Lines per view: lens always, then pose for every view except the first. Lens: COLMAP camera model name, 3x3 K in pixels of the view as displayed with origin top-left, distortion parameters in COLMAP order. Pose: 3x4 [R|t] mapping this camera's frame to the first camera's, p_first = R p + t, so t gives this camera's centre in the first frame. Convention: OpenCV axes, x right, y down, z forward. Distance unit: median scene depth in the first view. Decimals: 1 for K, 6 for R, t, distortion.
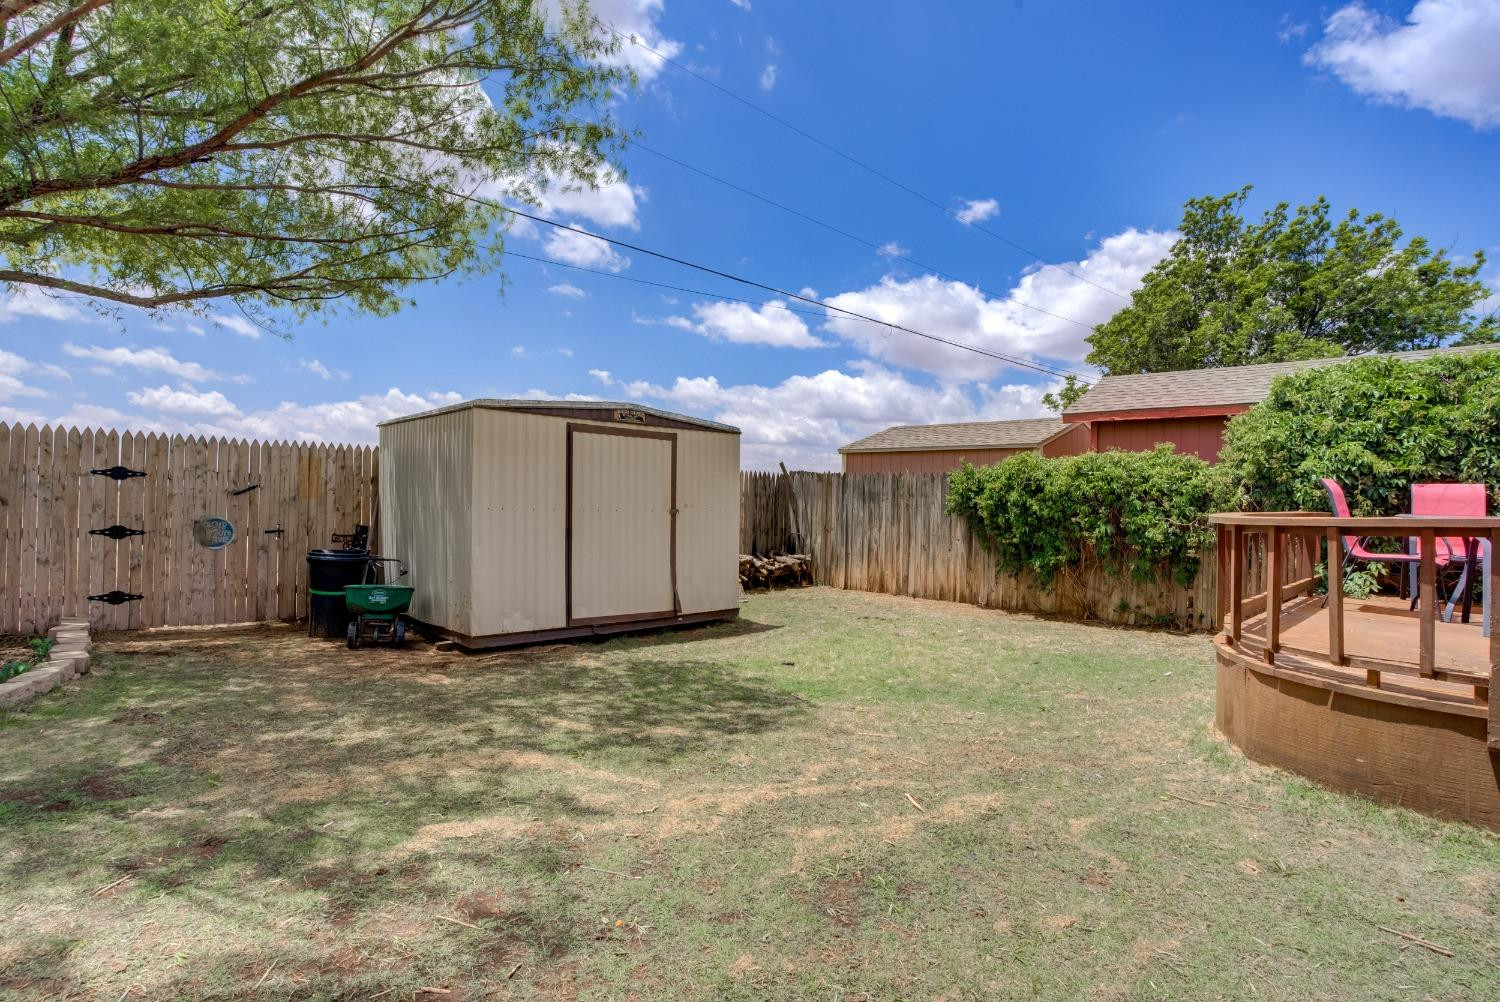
lens RADIAL K [[746.2, 0, 755.0], [0, 746.2, 509.0], [0, 0, 1]] dist [-0.072799, 0.033307]
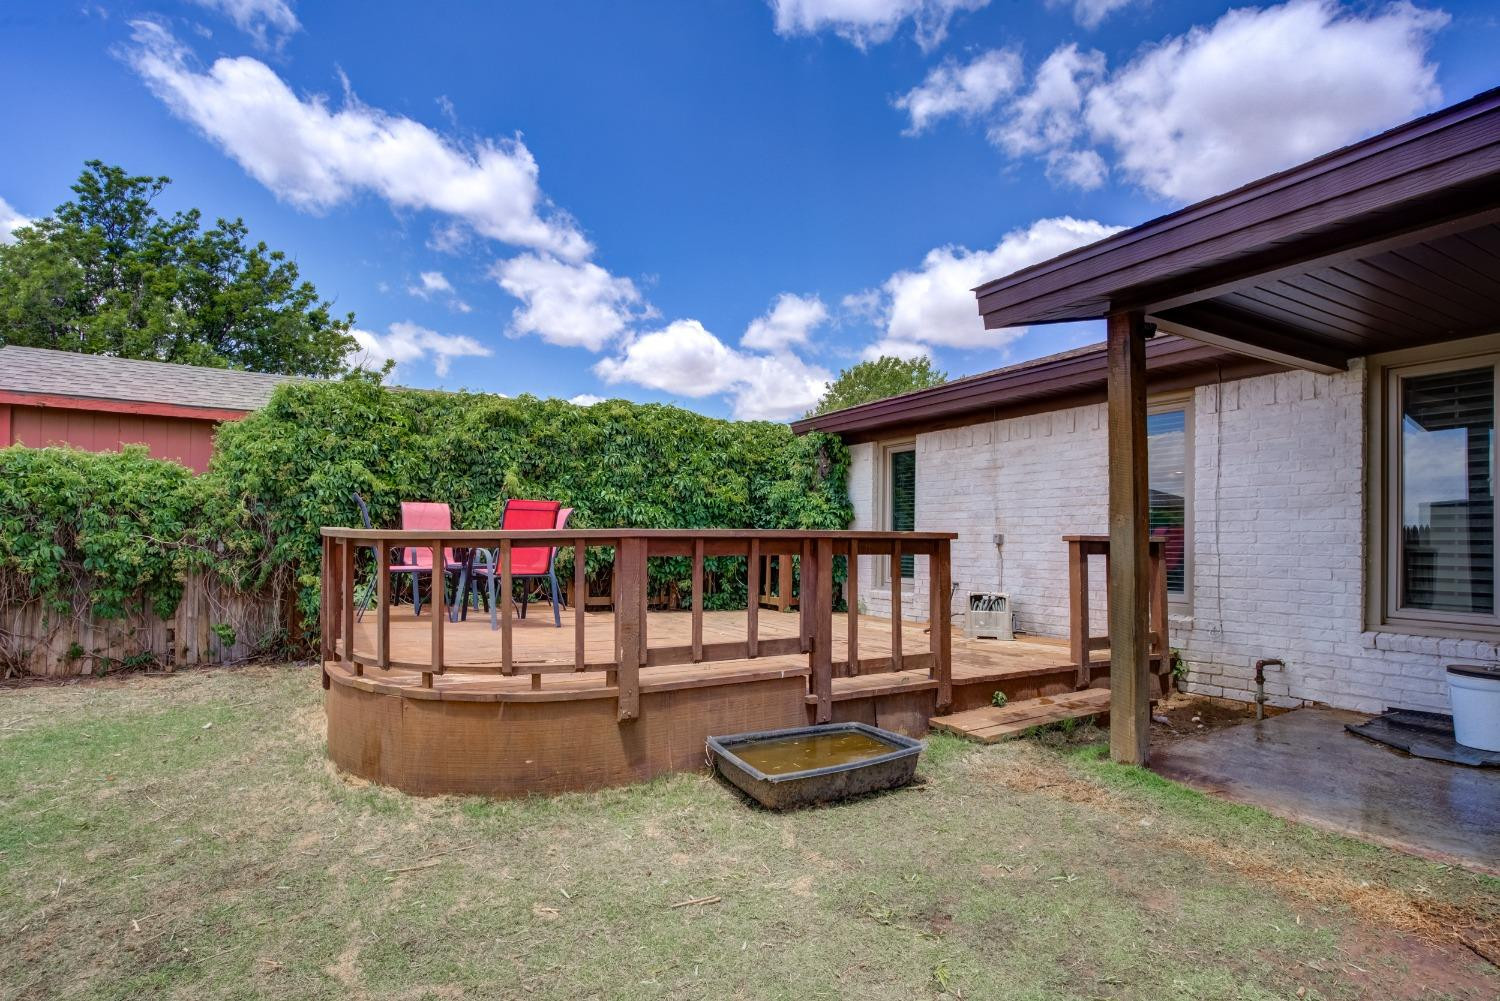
lens RADIAL K [[754.0, 0, 750.4], [0, 754.0, 534.1], [0, 0, 1]] dist [-0.067839, 0.034165]
pose [[0.266105, -0.010884, 0.963883, -0.048119], [-0.000187, 0.999936, 0.011342, 0.001690], [-0.963944, -0.003199, 0.266086, 0.161558]]
